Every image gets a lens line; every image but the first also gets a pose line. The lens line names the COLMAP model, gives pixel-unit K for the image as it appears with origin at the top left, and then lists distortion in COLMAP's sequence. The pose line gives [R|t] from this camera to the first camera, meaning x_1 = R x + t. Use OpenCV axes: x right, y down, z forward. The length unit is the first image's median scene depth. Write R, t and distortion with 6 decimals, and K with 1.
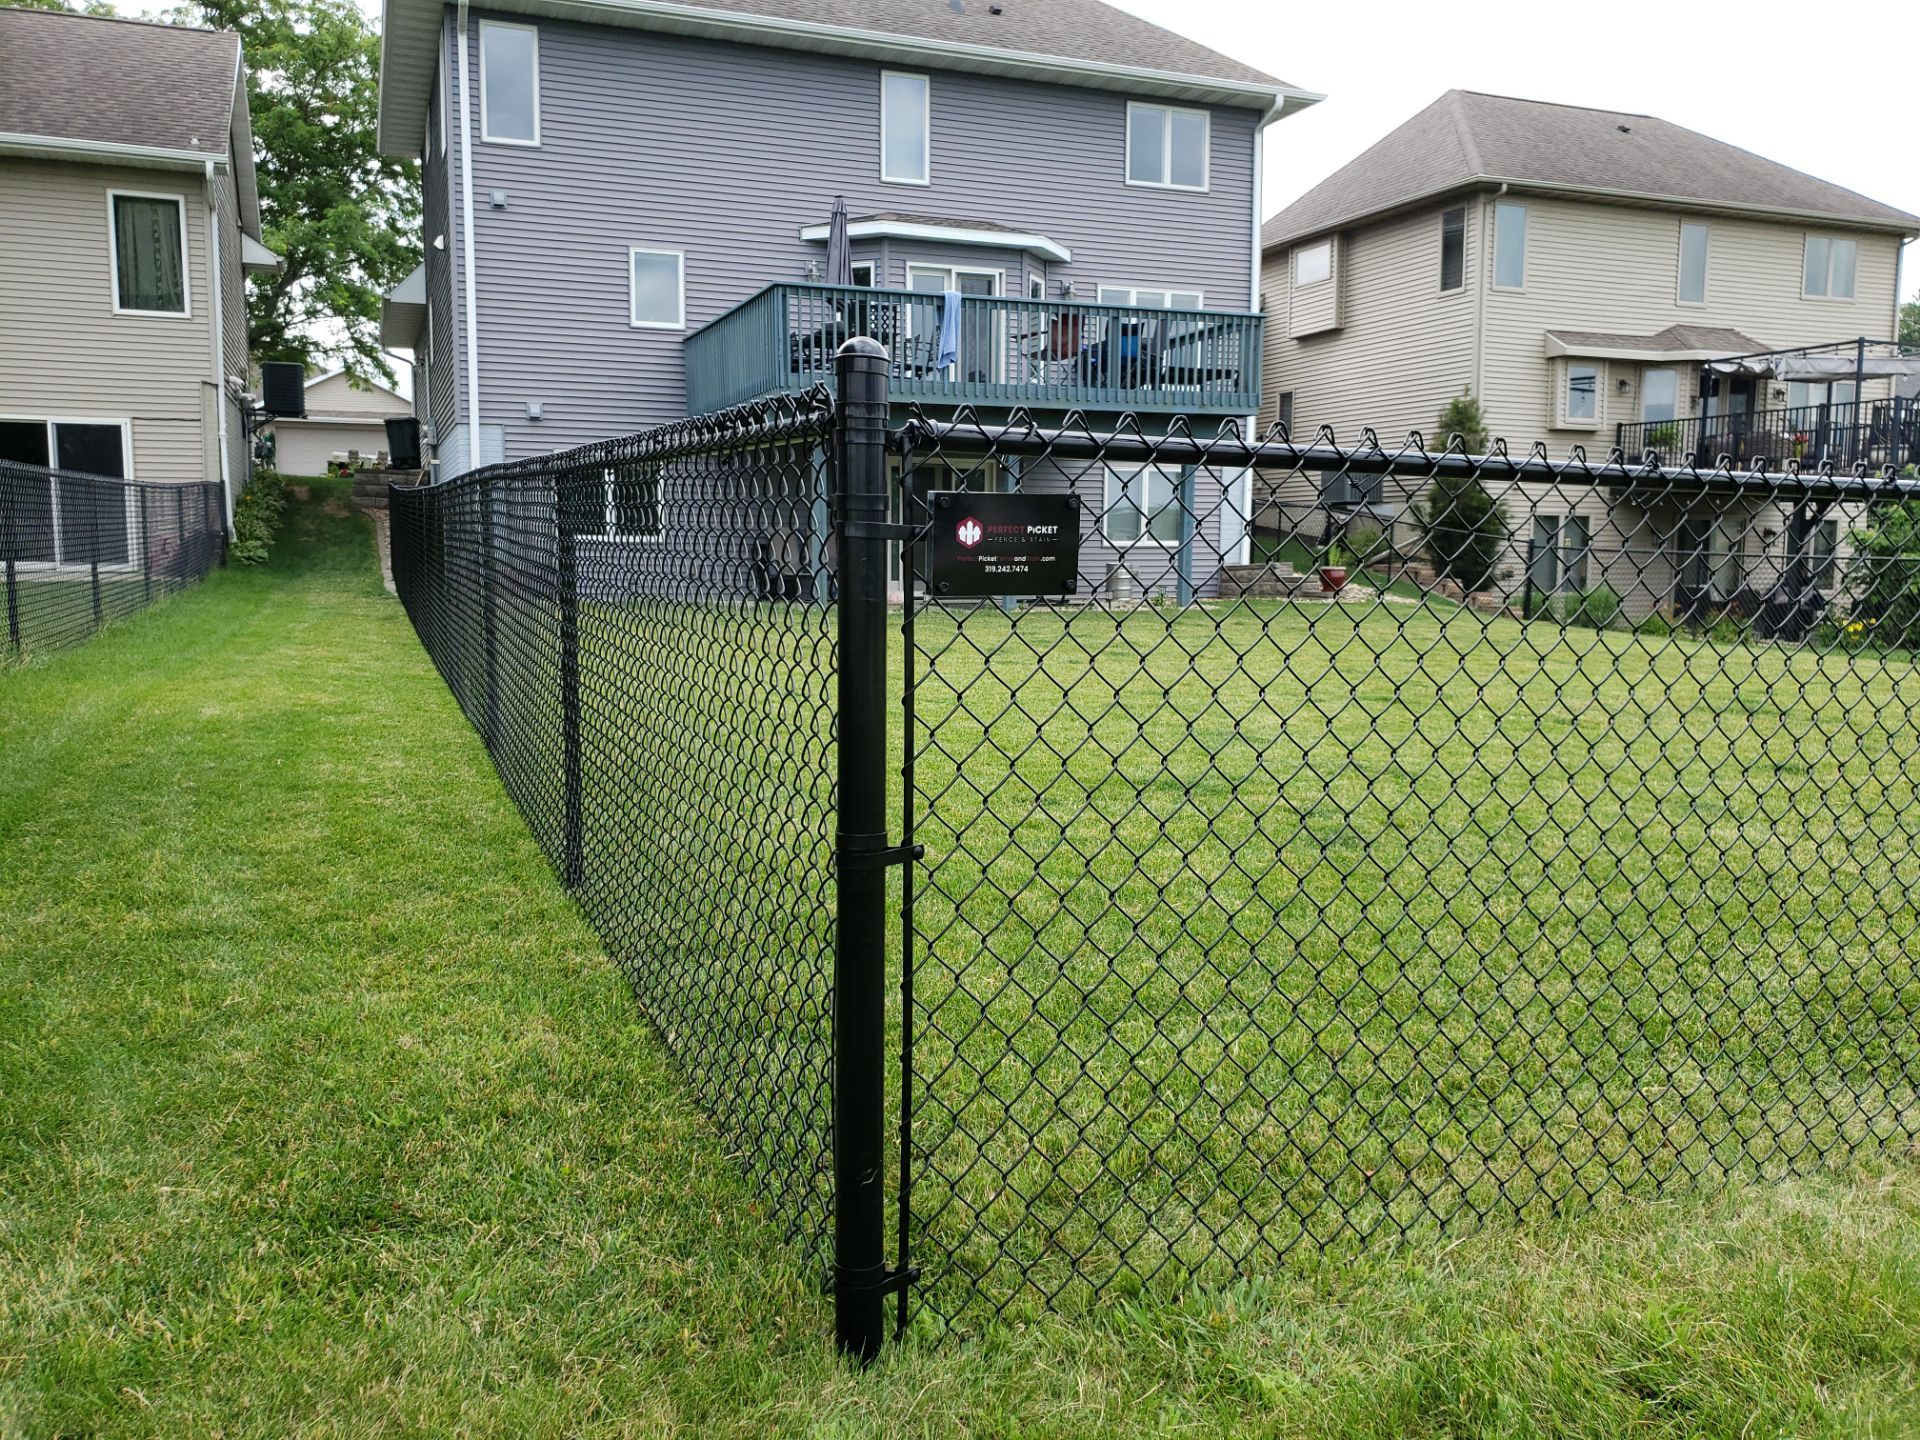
lens RADIAL K [[1610.9, 0, 941.8], [0, 1610.9, 718.9], [0, 0, 1]] dist [-0.012187, 0.090463]
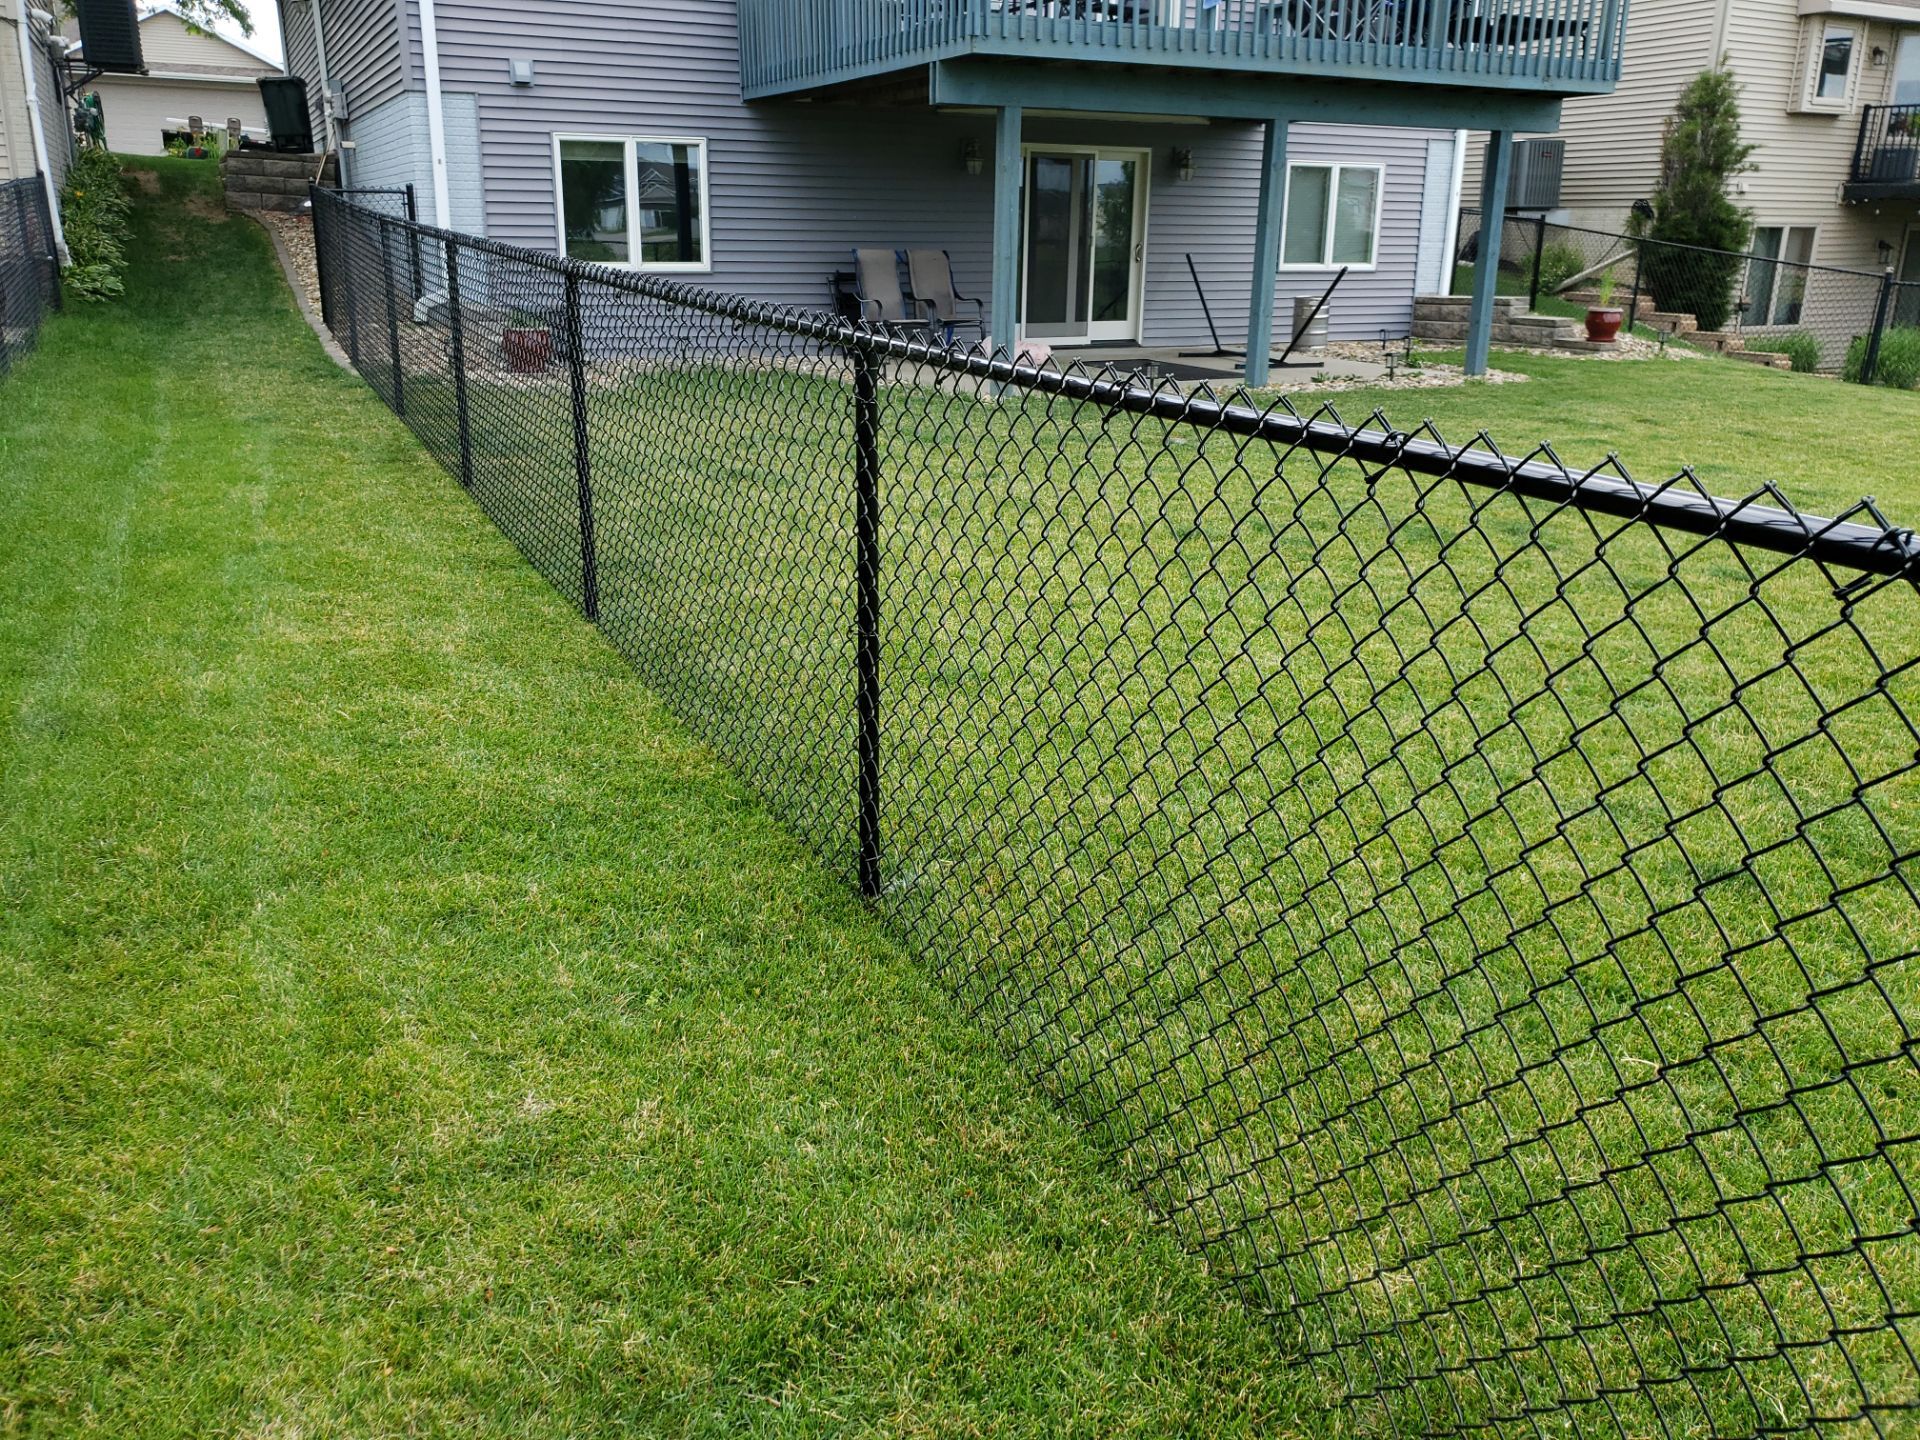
lens RADIAL K [[1592.7, 0, 960.0], [0, 1592.7, 720.0], [0, 0, 1]] dist [0.013109, 0.004358]
pose [[0.996006, -0.020593, 0.086882, -0.110318], [0.003352, 0.980978, 0.194090, -0.045660], [-0.089226, -0.193023, 0.977129, 0.233300]]
